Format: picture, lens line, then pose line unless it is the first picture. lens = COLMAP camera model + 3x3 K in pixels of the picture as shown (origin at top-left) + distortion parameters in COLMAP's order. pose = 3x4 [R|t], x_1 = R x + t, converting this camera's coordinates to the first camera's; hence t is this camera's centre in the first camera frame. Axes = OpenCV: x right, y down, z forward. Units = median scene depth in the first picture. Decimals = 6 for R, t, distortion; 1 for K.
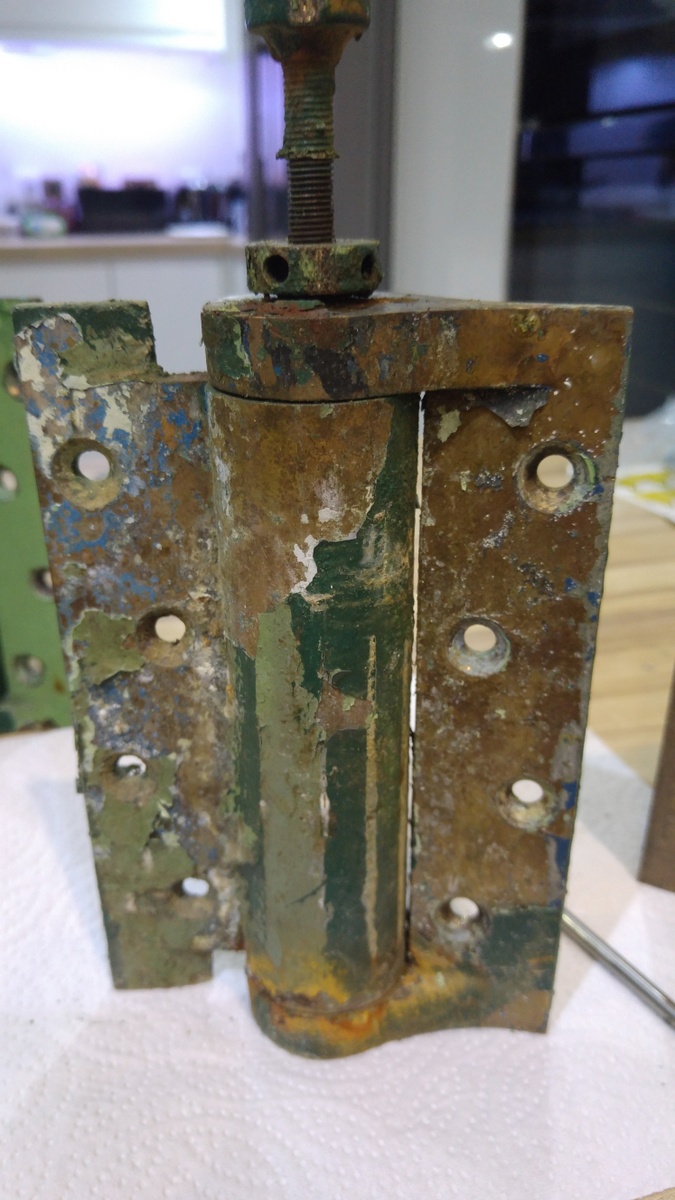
lens RADIAL K [[971.2, 0, 347.0], [0, 971.2, 614.0], [0, 0, 1]] dist [-0.033075, -0.027950]
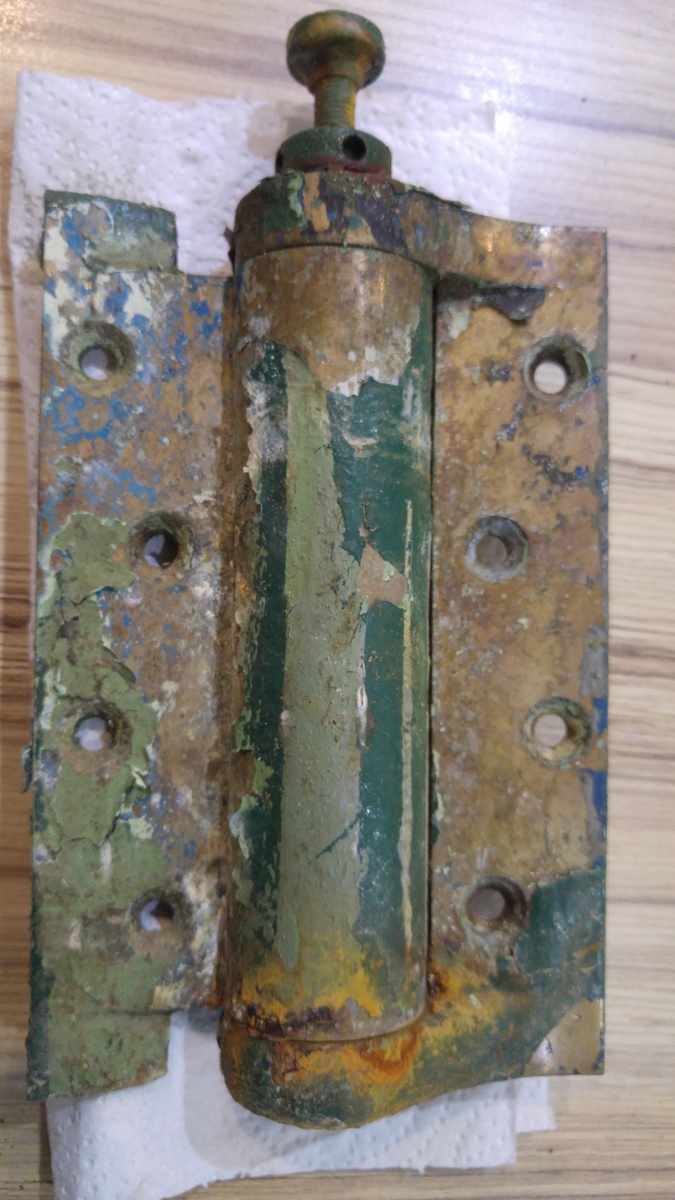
lens RADIAL K [[971.2, 0, 335.1], [0, 971.2, 595.3], [0, 0, 1]] dist [-0.033075, -0.027950]
pose [[0.964719, 0.028934, 0.261689, -0.269013], [0.094357, 0.889924, -0.446243, 0.483749], [-0.245795, 0.455191, 0.855796, 0.213873]]
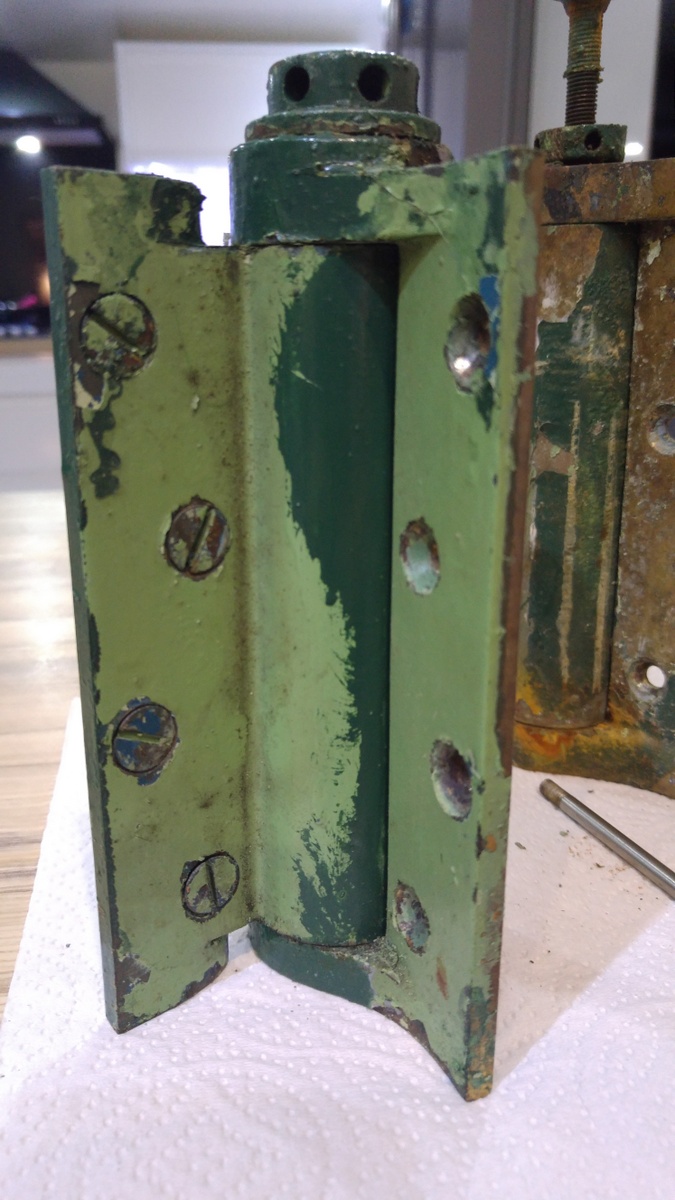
lens RADIAL K [[971.2, 0, 311.9], [0, 971.2, 582.1], [0, 0, 1]] dist [-0.033075, -0.027950]
pose [[0.770699, 0.172143, -0.613506, 0.578350], [-0.248317, 0.967837, -0.040377, 0.390252], [0.586823, 0.183463, 0.788657, -0.256561]]
